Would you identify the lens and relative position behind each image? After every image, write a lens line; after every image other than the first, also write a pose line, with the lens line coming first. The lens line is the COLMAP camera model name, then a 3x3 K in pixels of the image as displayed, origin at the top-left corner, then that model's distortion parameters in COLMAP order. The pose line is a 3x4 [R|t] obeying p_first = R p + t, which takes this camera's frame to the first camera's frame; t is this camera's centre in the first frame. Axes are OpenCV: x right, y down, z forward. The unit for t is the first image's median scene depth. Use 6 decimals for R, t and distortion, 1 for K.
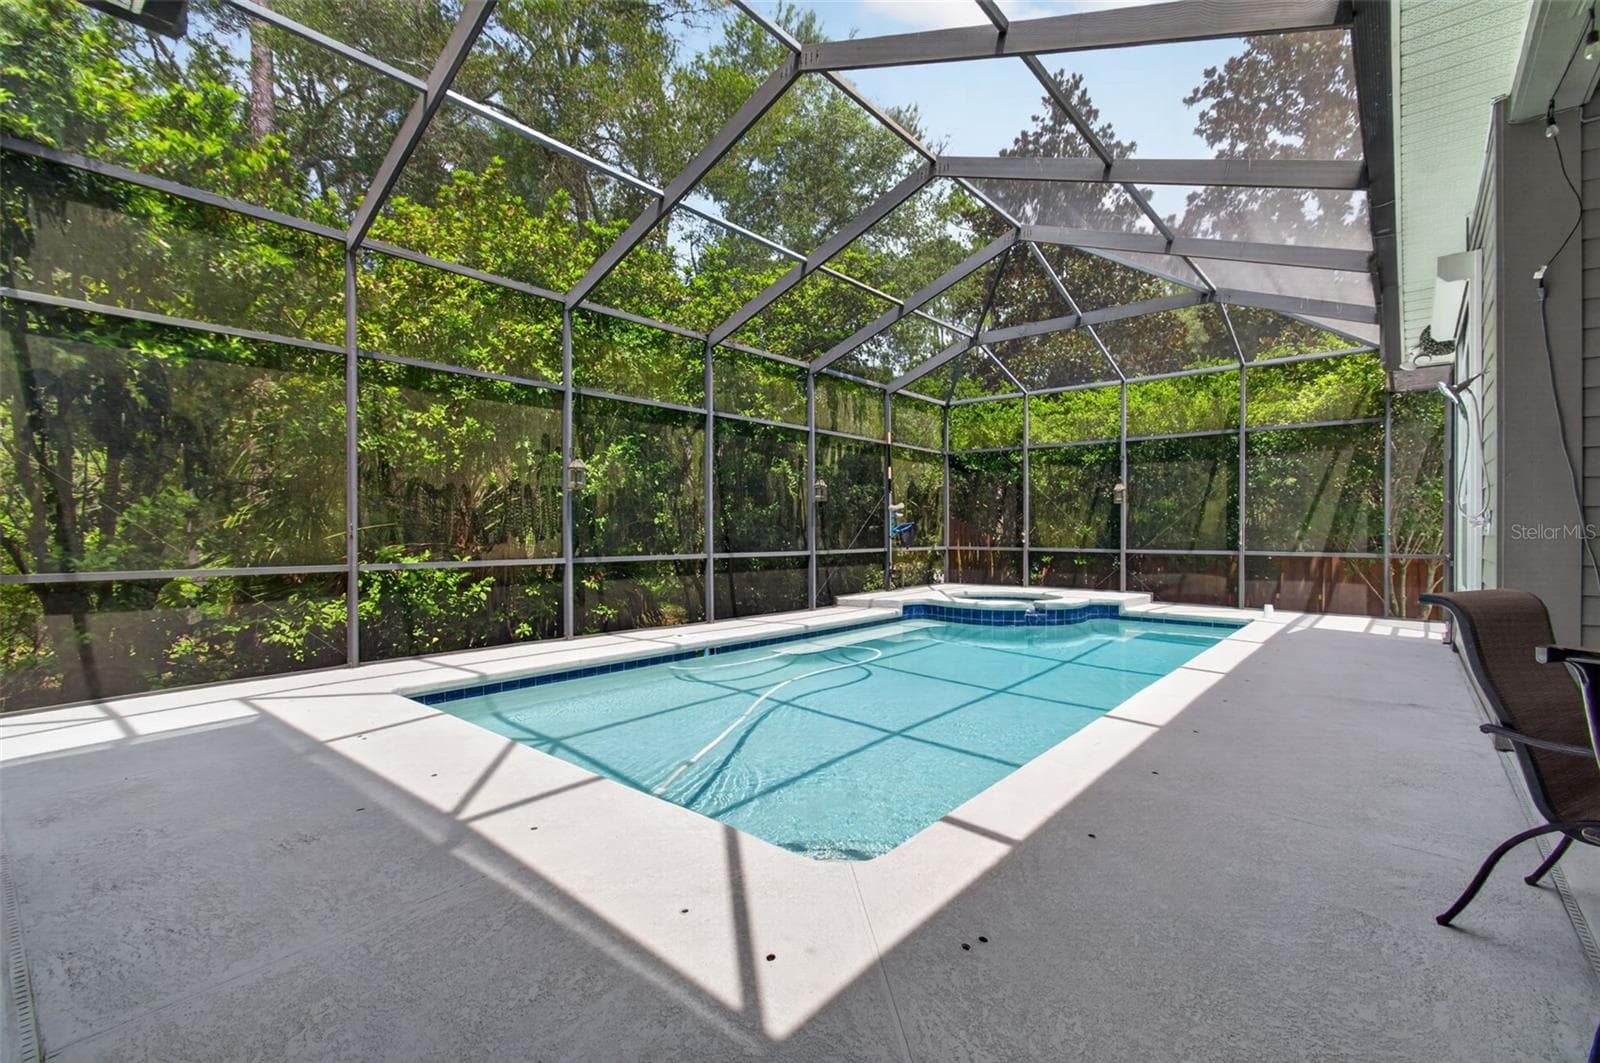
lens RADIAL K [[708.3, 0, 804.1], [0, 708.3, 531.8], [0, 0, 1]] dist [-0.000505, 0.000033]
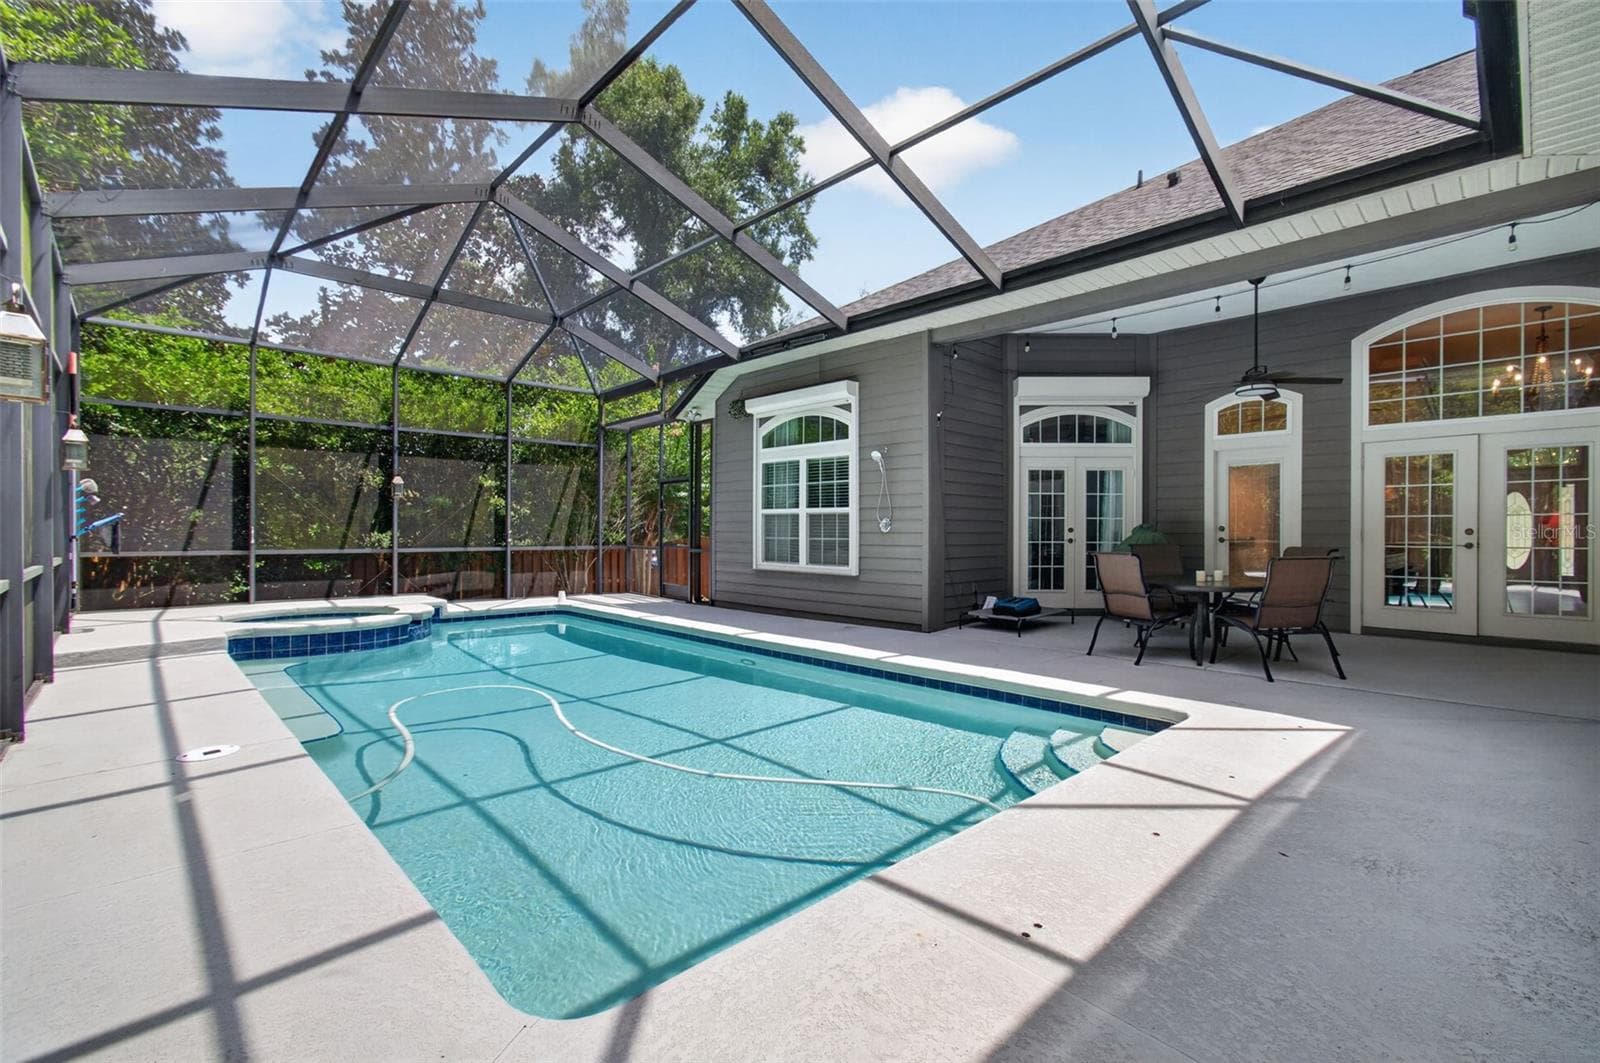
lens RADIAL K [[708.3, 0, 804.1], [0, 708.3, 531.8], [0, 0, 1]] dist [-0.000505, 0.000033]
pose [[0.109106, -0.004038, 0.994022, -1.214776], [-0.000287, 0.999992, 0.004094, -0.000584], [-0.994030, -0.000732, 0.109103, 1.169290]]
